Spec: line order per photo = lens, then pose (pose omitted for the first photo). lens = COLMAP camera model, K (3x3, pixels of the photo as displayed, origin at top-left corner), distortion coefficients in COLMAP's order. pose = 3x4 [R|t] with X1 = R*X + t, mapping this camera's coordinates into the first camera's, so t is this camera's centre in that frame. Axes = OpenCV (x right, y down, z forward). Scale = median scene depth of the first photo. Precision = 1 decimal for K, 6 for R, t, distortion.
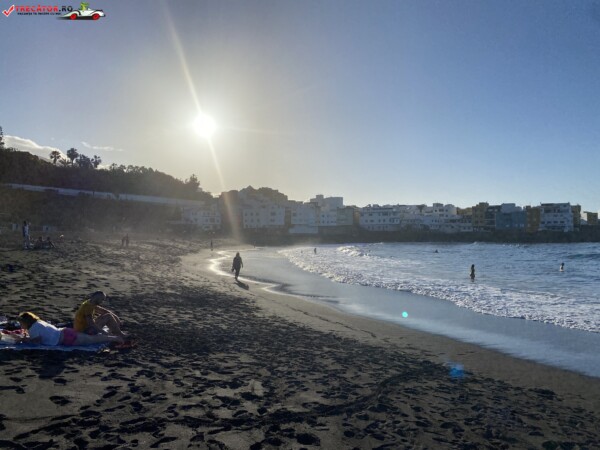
lens RADIAL K [[456.7, 0, 304.3], [0, 456.7, 220.5], [0, 0, 1]] dist [0.025362, -0.018749]
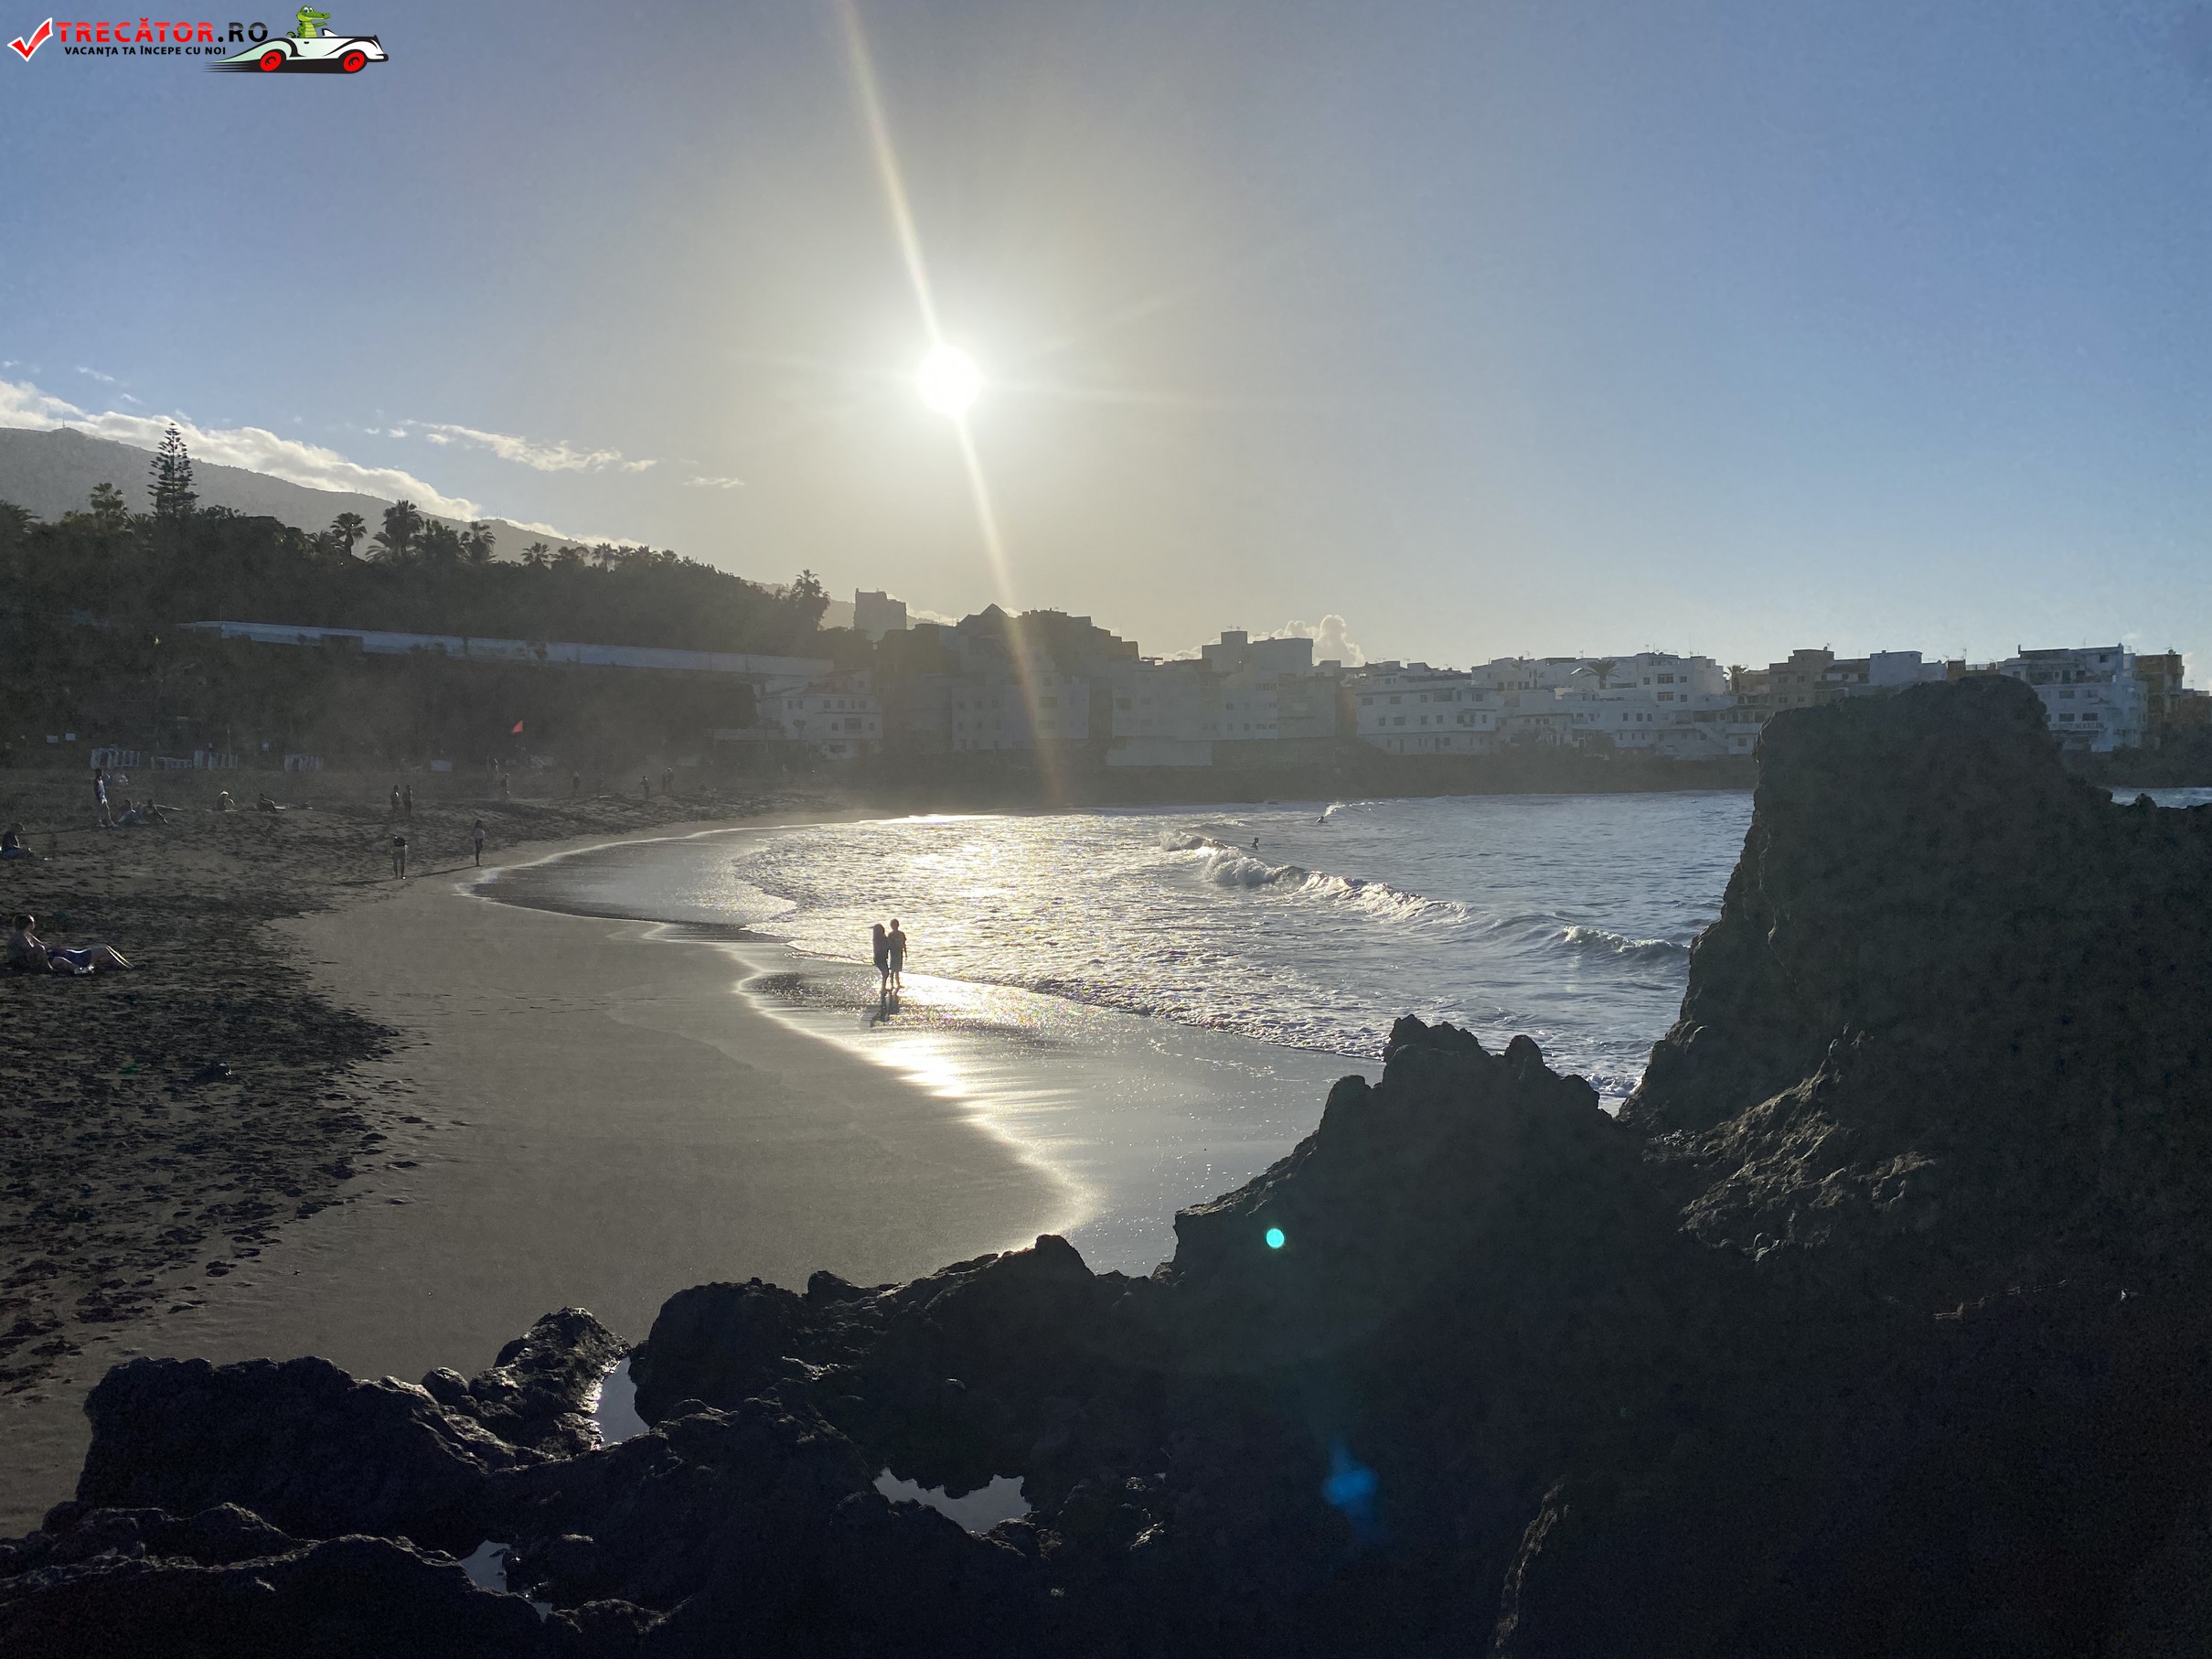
lens RADIAL K [[1683.7, 0, 1122.6], [0, 1683.7, 818.7], [0, 0, 1]] dist [0.025362, -0.018749]
pose [[0.992030, -0.004051, -0.125938, 0.108760], [0.012252, 0.997848, 0.064410, -0.008149], [0.125406, -0.065440, 0.989945, -0.080593]]
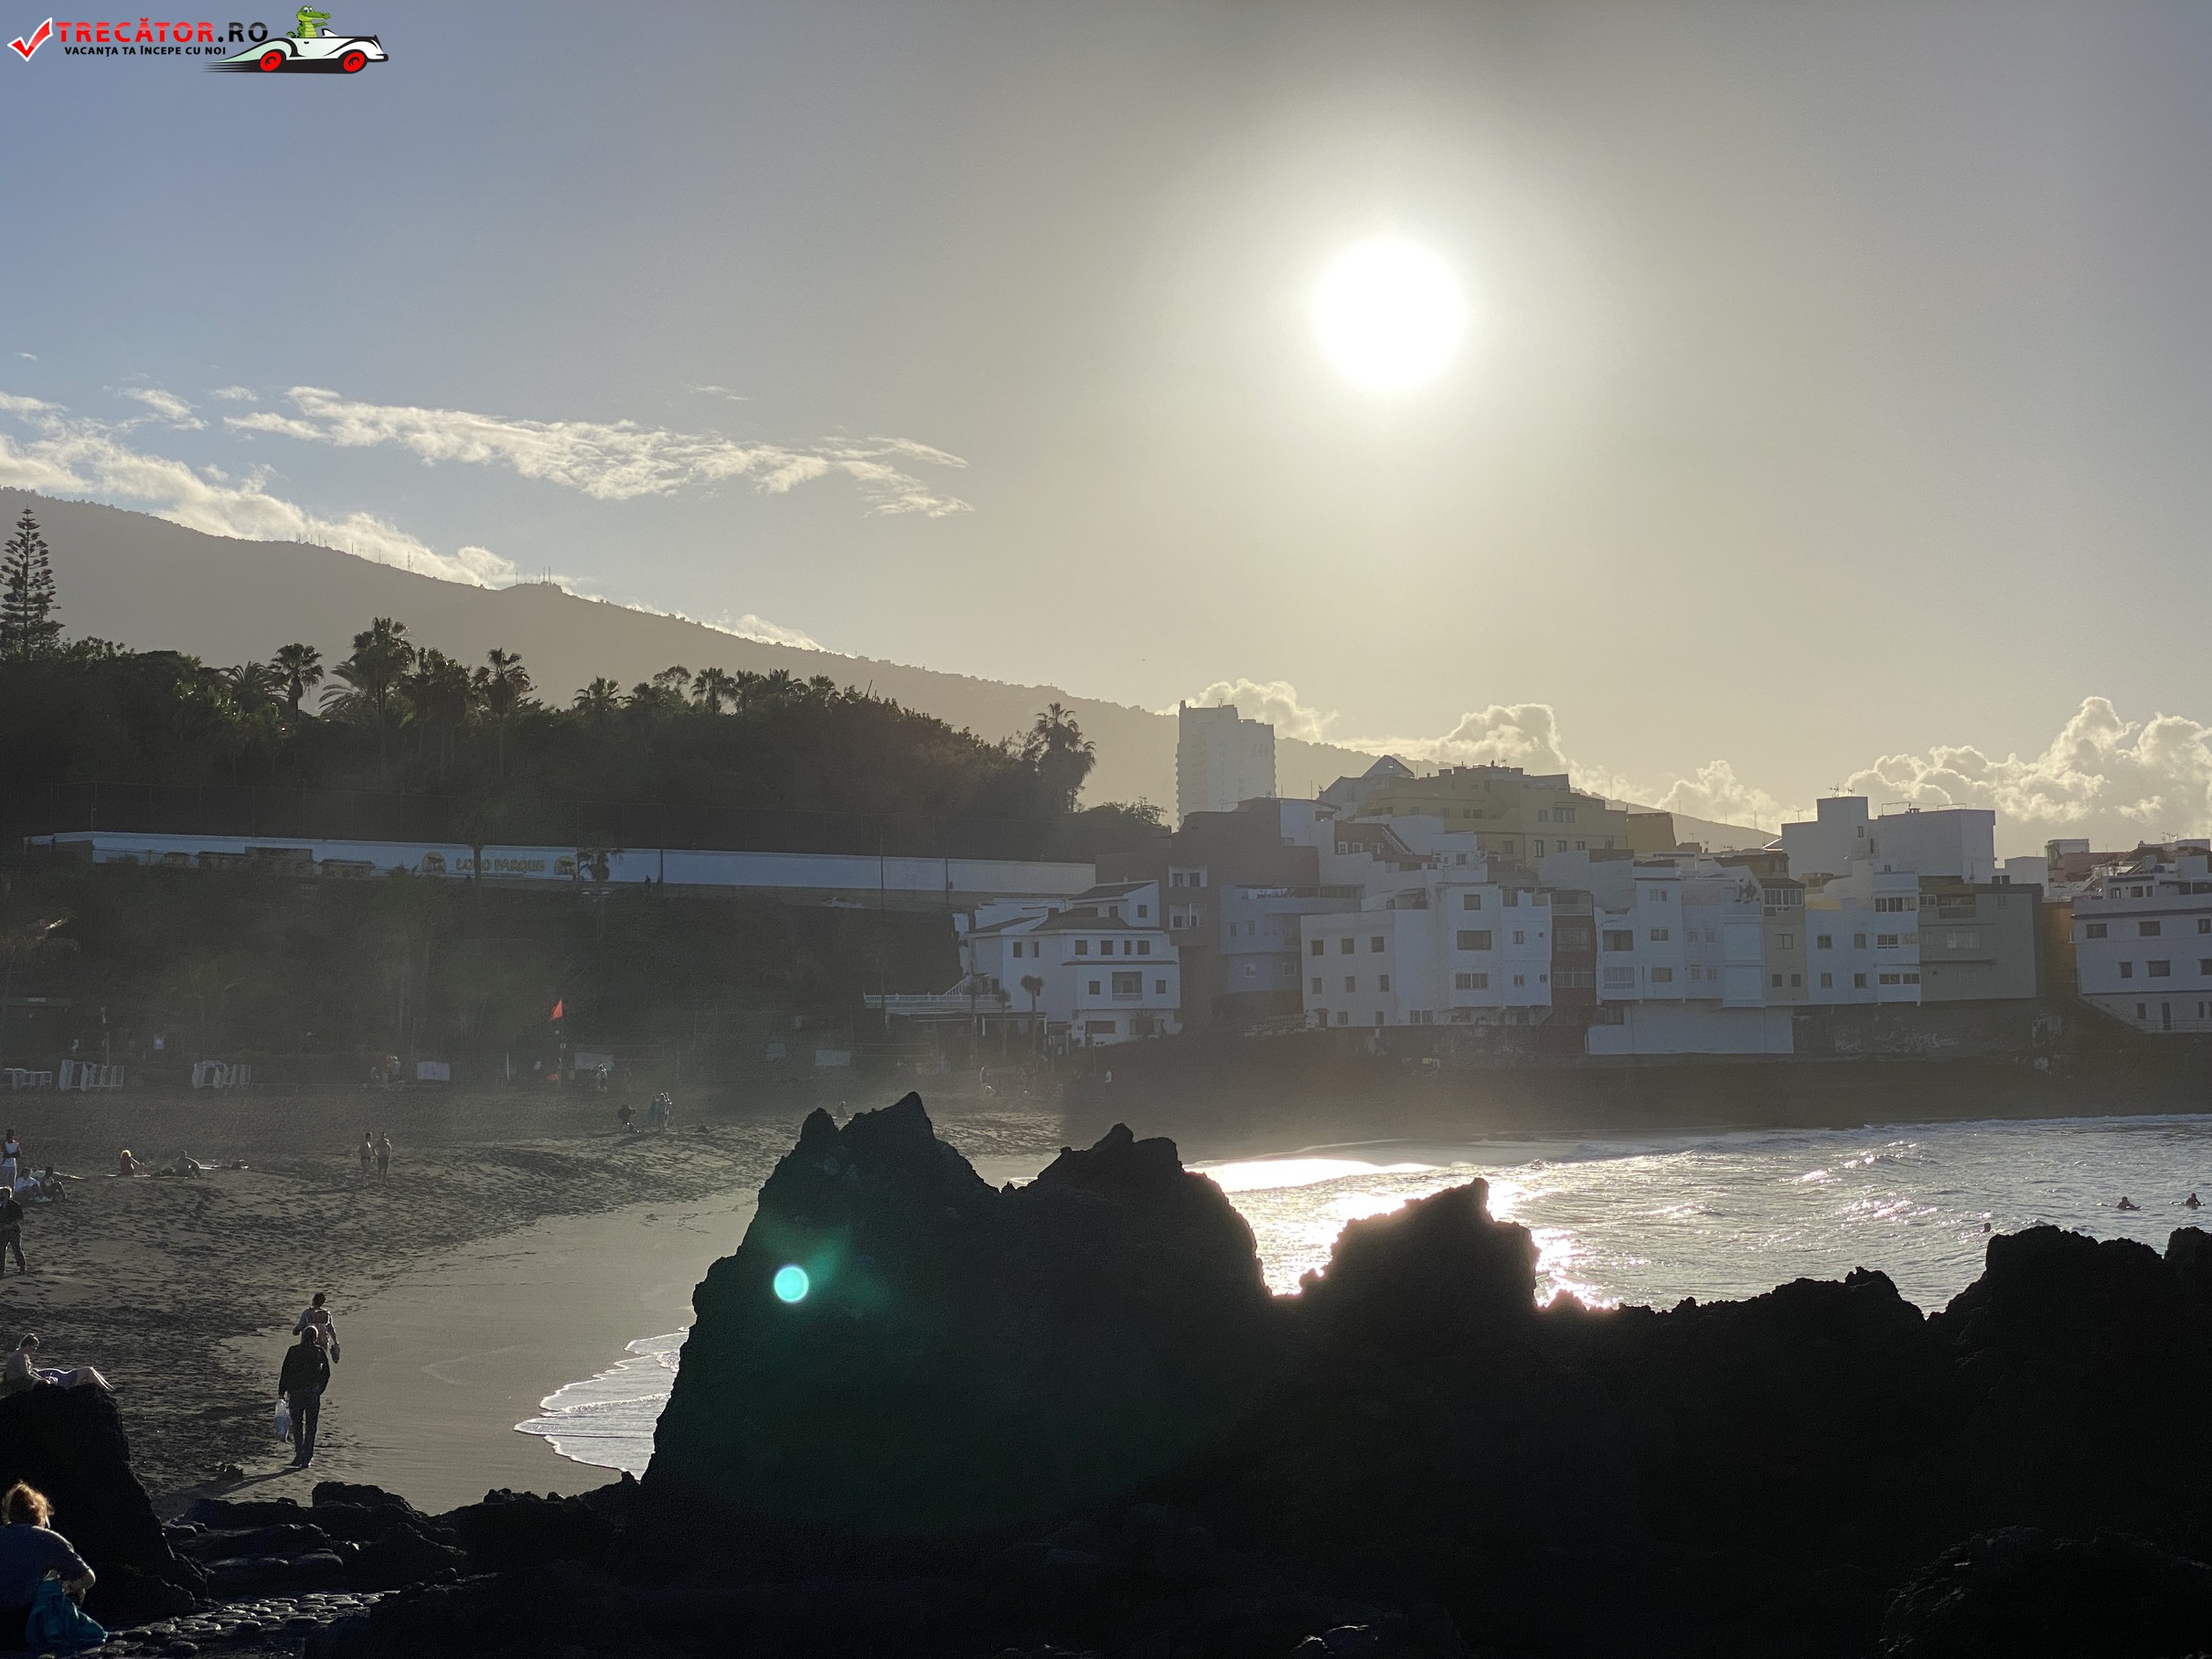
lens RADIAL K [[3395.4, 0, 1077.6], [0, 3395.4, 761.5], [0, 0, 1]] dist [0.162363, 0.000000]
pose [[0.947689, -0.040271, -0.316645, 0.173438], [0.026712, 0.998535, -0.047047, -0.023242], [0.318075, 0.036128, 0.947377, -0.194090]]
